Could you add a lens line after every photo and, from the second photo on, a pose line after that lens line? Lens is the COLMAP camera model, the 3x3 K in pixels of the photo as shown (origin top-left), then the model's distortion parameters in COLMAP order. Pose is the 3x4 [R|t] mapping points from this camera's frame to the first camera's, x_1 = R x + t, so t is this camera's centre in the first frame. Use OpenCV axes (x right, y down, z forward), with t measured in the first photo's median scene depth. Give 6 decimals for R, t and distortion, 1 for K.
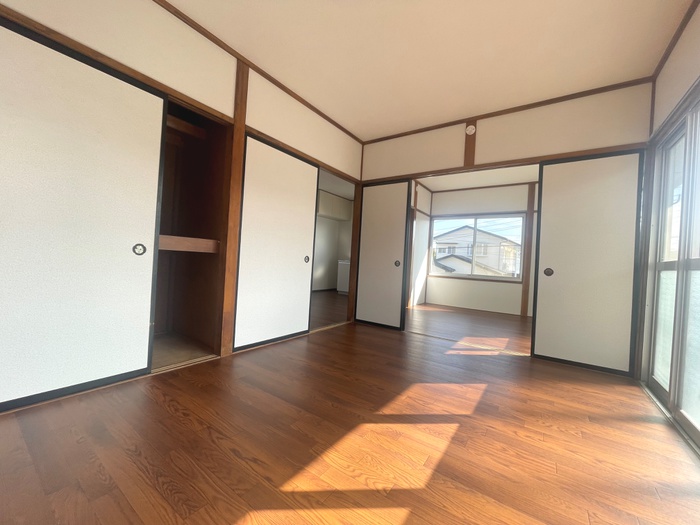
lens RADIAL K [[283.1, 0, 350.9], [0, 283.1, 261.0], [0, 0, 1]] dist [-0.006659, 0.000284]
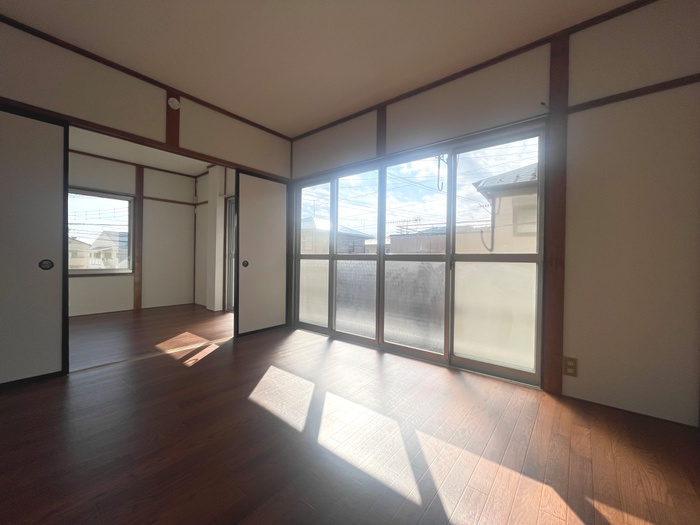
lens RADIAL K [[283.1, 0, 350.9], [0, 283.1, 261.0], [0, 0, 1]] dist [-0.006659, 0.000284]
pose [[0.073937, -0.060760, 0.995410, -0.549613], [-0.004715, 0.998110, 0.061275, -0.056433], [-0.997252, -0.009224, 0.073511, 0.528405]]
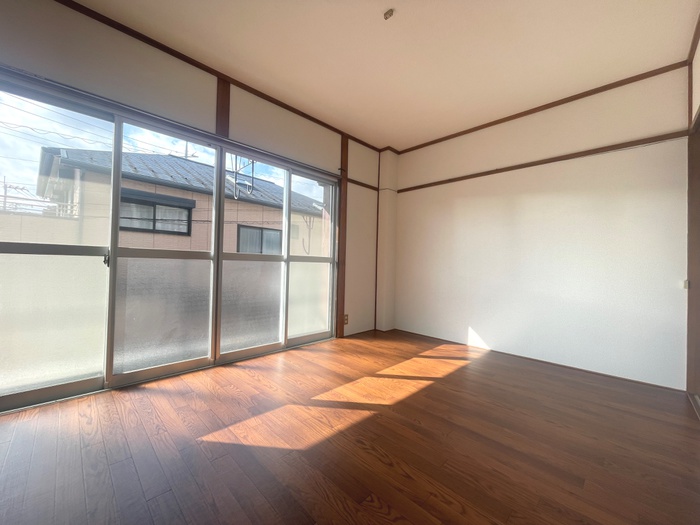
lens RADIAL K [[274.1, 0, 350.8], [0, 274.1, 265.3], [0, 0, 1]] dist [-0.034096, 0.000069]
pose [[-0.980577, -0.080871, 0.178688, 0.032228], [-0.078416, 0.996704, 0.020768, -0.023565], [-0.179779, 0.006353, -0.983687, 1.386285]]
